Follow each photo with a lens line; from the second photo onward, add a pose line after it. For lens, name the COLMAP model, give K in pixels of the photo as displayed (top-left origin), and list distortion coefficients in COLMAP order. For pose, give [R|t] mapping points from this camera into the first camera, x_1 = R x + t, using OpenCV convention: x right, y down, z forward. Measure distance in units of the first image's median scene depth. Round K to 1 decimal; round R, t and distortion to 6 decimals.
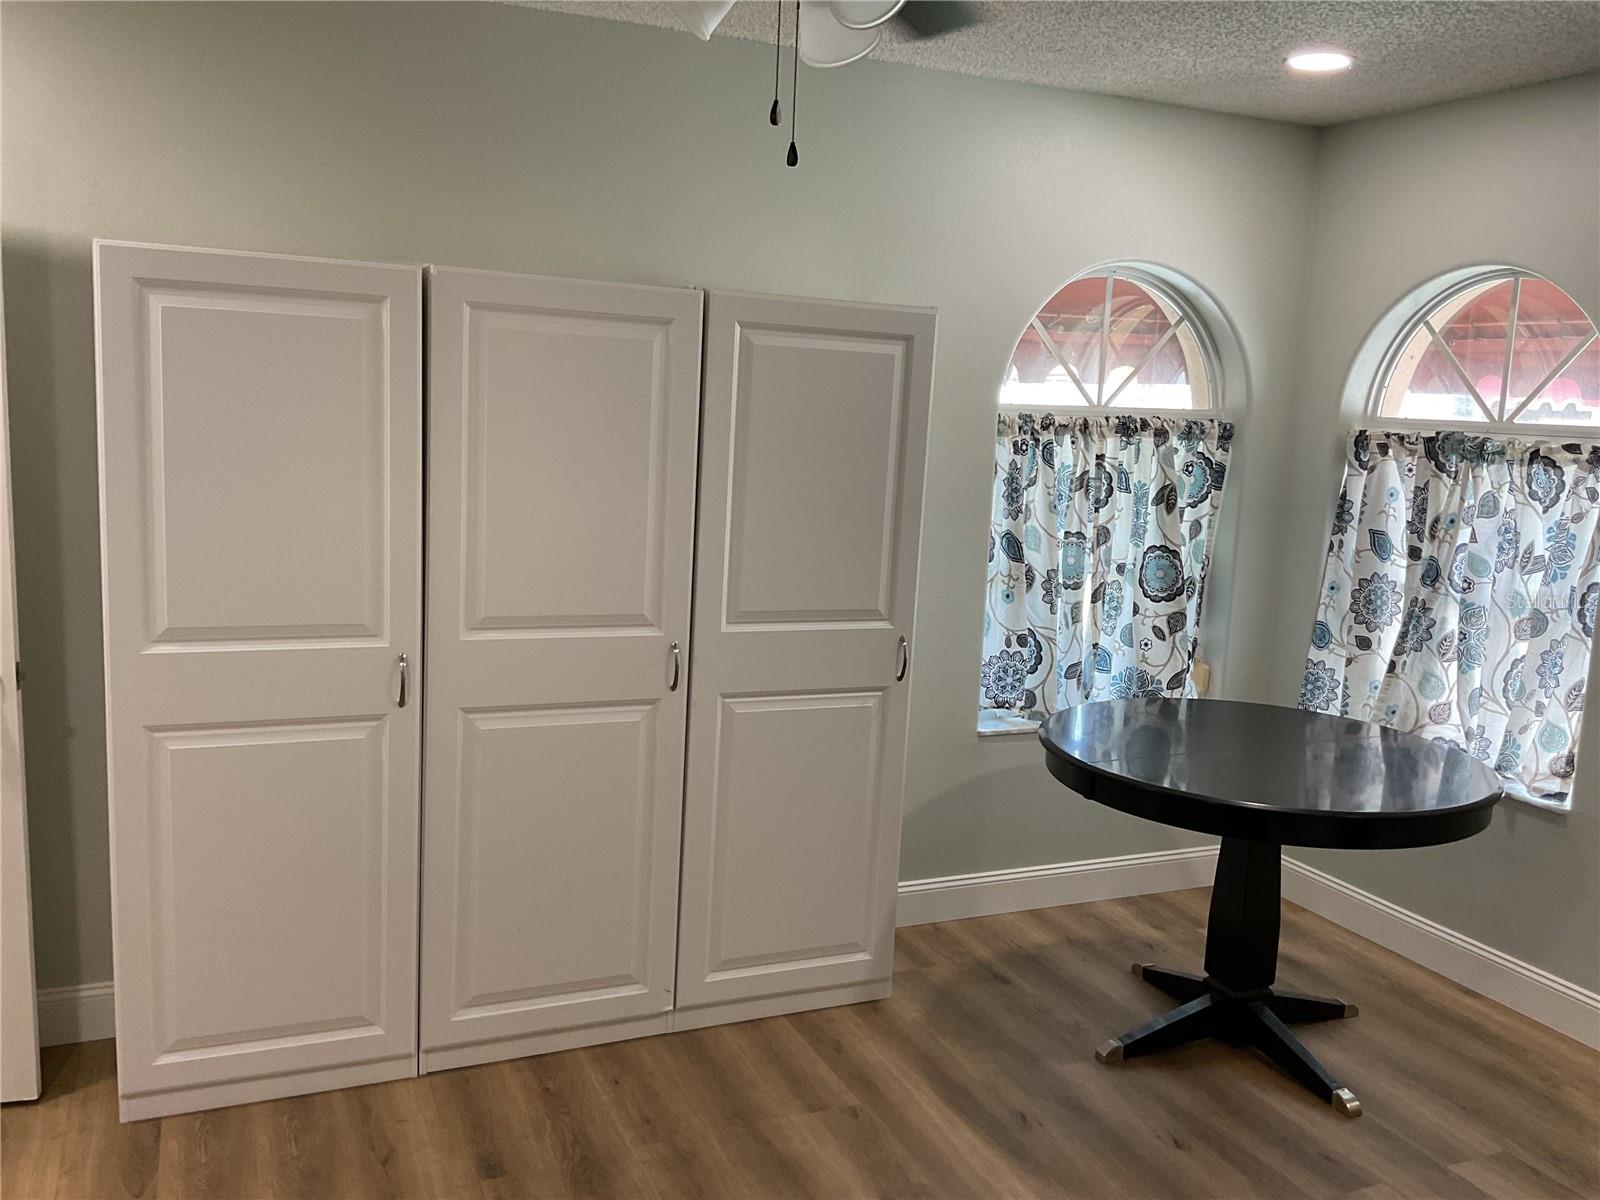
lens RADIAL K [[1313.4, 0, 788.8], [0, 1313.4, 601.5], [0, 0, 1]] dist [0.110815, -0.210868]
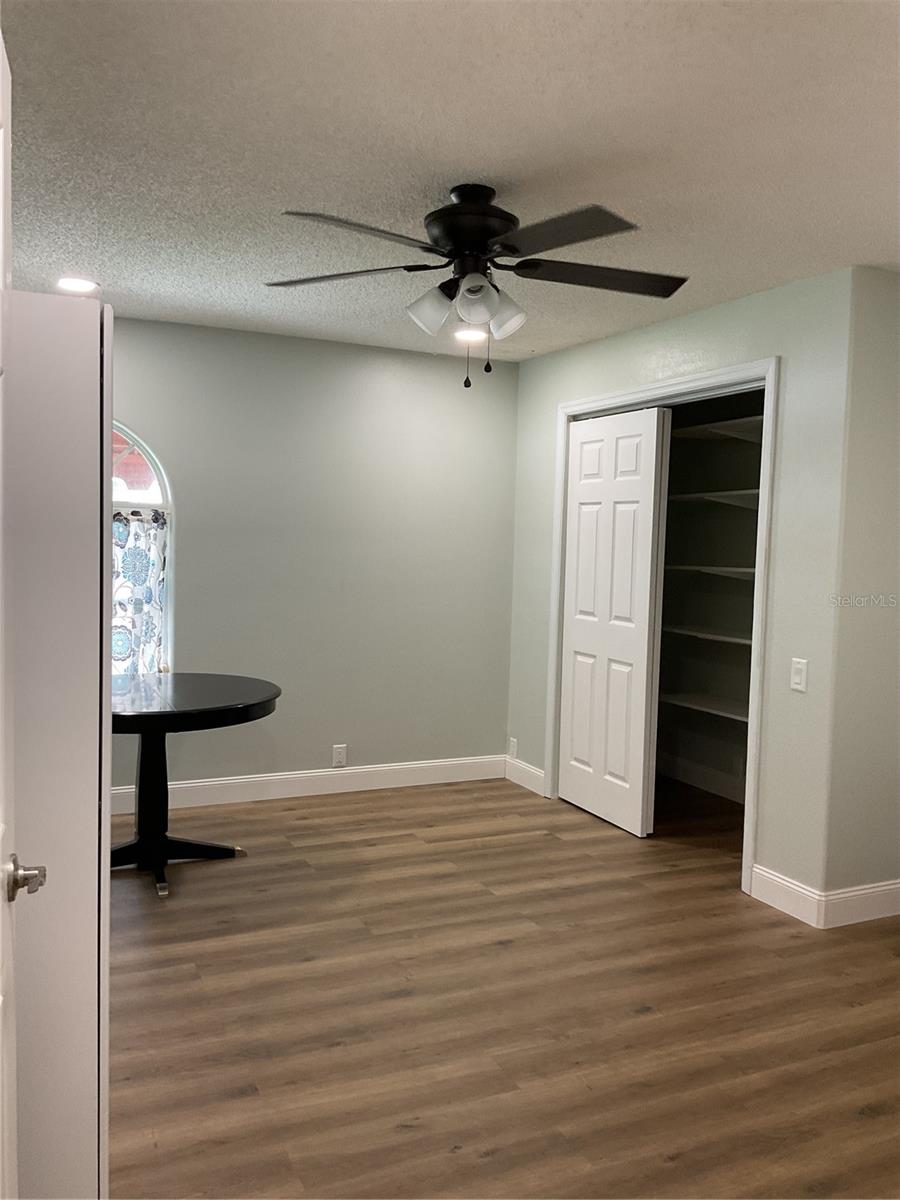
lens RADIAL K [[985.1, 0, 452.1], [0, 985.1, 606.5], [0, 0, 1]] dist [0.110815, -0.210868]
pose [[-0.020435, -0.114544, 0.993208, -1.062120], [0.135871, 0.983881, 0.116264, -0.108040], [-0.990516, 0.137324, -0.004543, 0.704057]]
